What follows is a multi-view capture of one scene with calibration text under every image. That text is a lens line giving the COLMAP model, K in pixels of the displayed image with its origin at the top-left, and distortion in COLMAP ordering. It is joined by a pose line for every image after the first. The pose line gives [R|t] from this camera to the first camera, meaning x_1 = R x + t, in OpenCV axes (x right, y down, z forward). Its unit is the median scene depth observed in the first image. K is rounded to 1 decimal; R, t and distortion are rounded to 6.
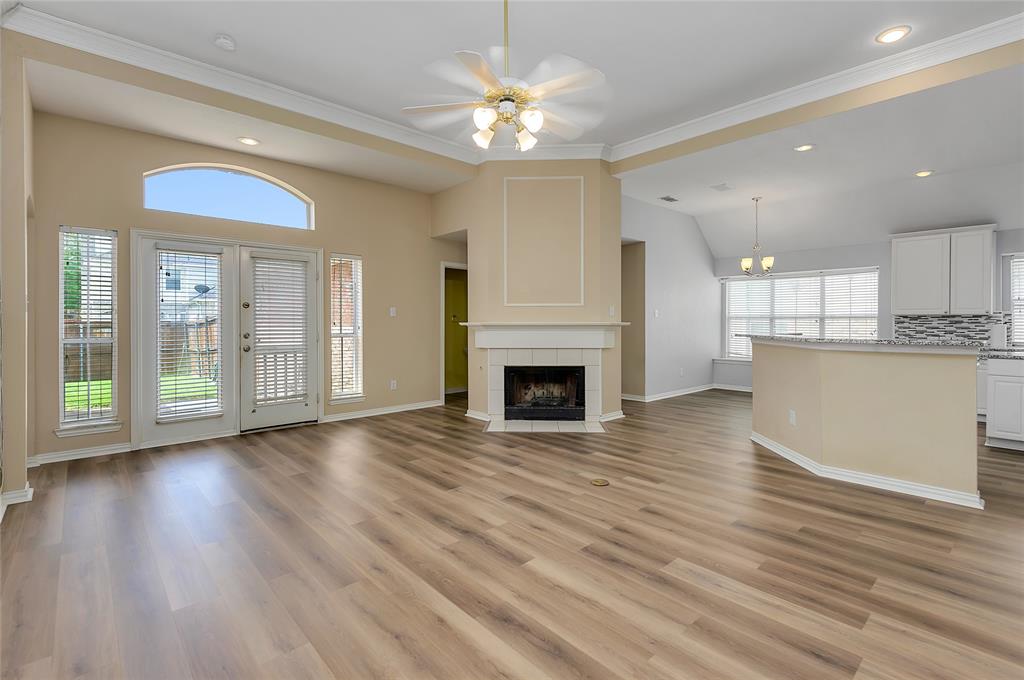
lens RADIAL K [[475.2, 0, 530.4], [0, 475.2, 327.5], [0, 0, 1]] dist [0.011523, -0.002480]
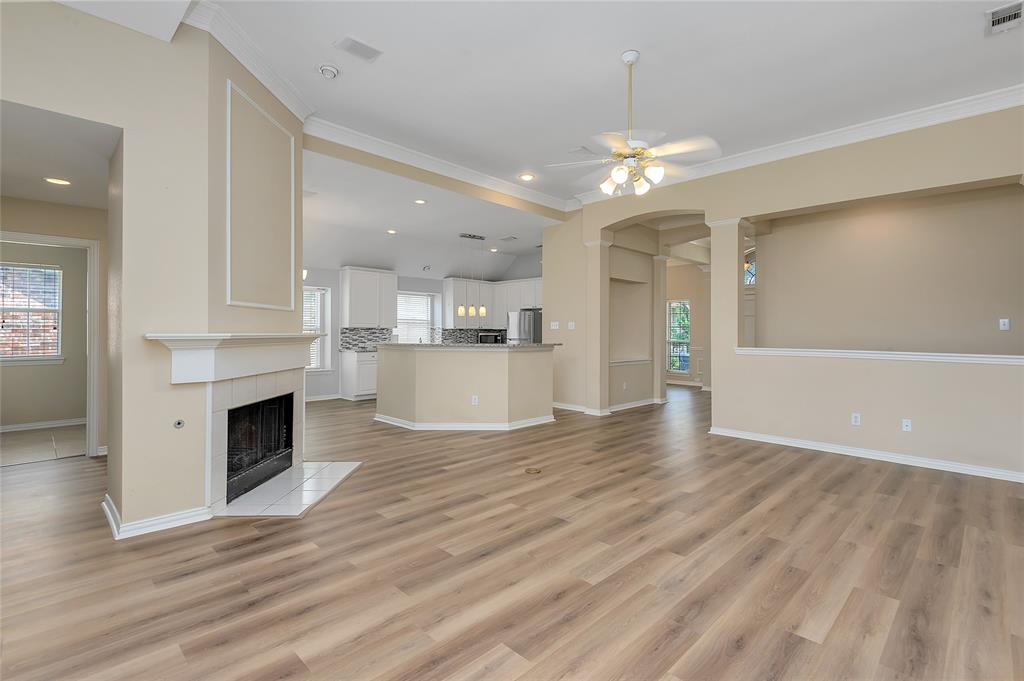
lens RADIAL K [[475.2, 0, 510.9], [0, 475.2, 333.4], [0, 0, 1]] dist [0.011523, -0.002480]
pose [[-0.025876, -0.001727, 0.999664, -0.893055], [0.005594, 0.999983, 0.001872, -0.015081], [-0.999650, 0.005640, -0.025866, 0.939332]]
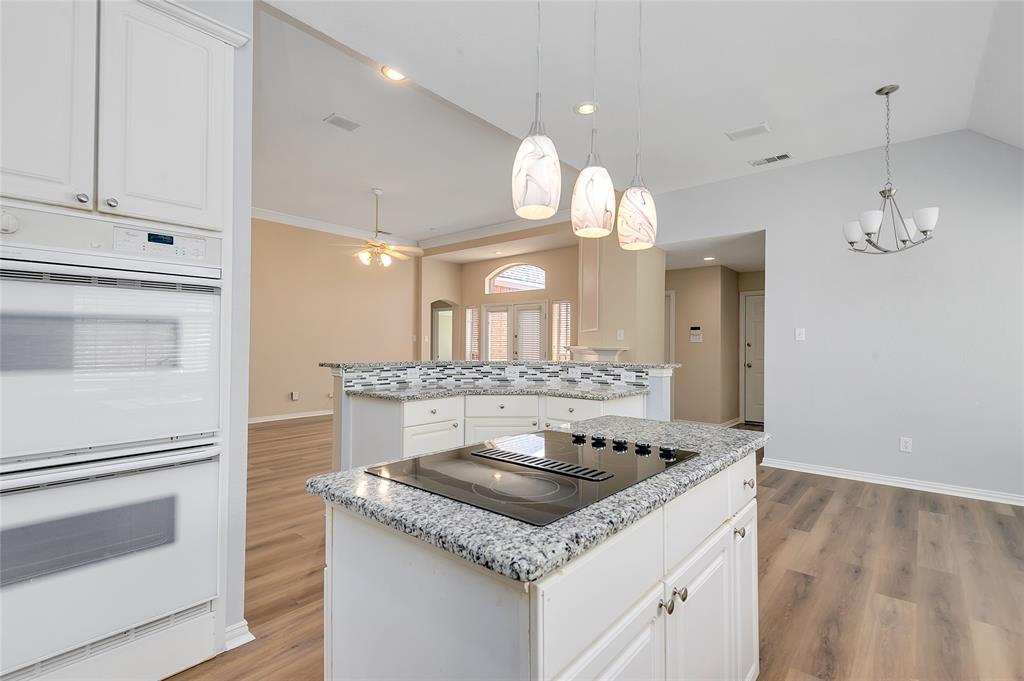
lens RADIAL K [[475.2, 0, 507.7], [0, 475.2, 341.6], [0, 0, 1]] dist [0.011523, -0.002480]
pose [[0.096179, -0.006427, -0.995343, 1.538432], [-0.016586, 0.999830, -0.008059, -0.014234], [0.995226, 0.017284, 0.096056, 0.989172]]
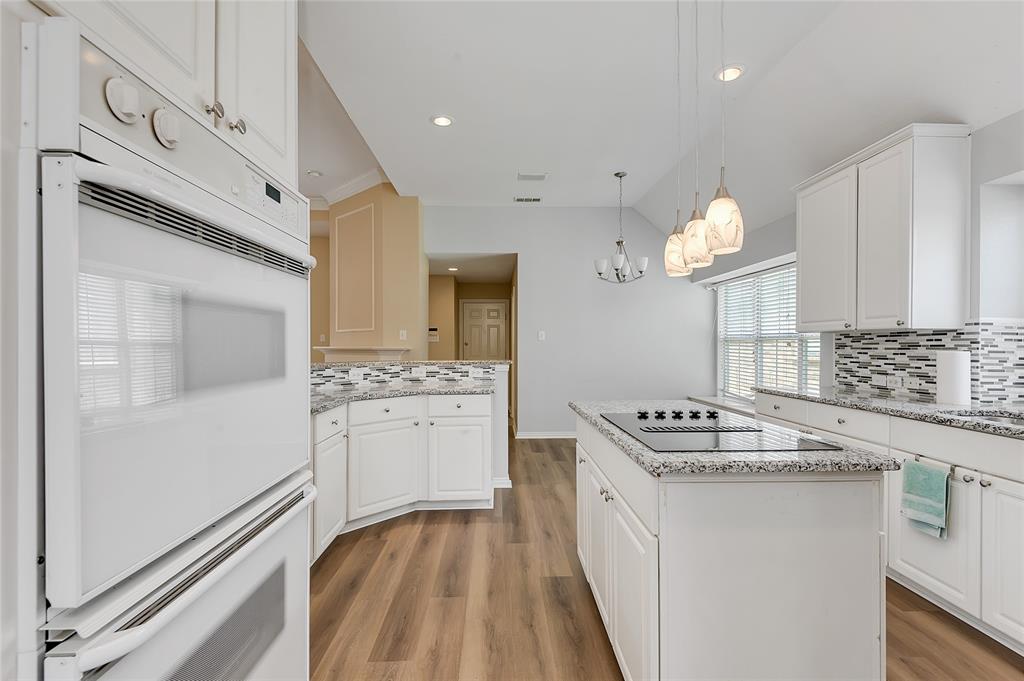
lens RADIAL K [[475.2, 0, 506.6], [0, 475.2, 343.4], [0, 0, 1]] dist [0.011523, -0.002480]
pose [[0.750468, -0.004981, -0.660888, 1.380824], [-0.004192, 0.999916, -0.012297, -0.009220], [0.660893, 0.011999, 0.750384, 0.590919]]
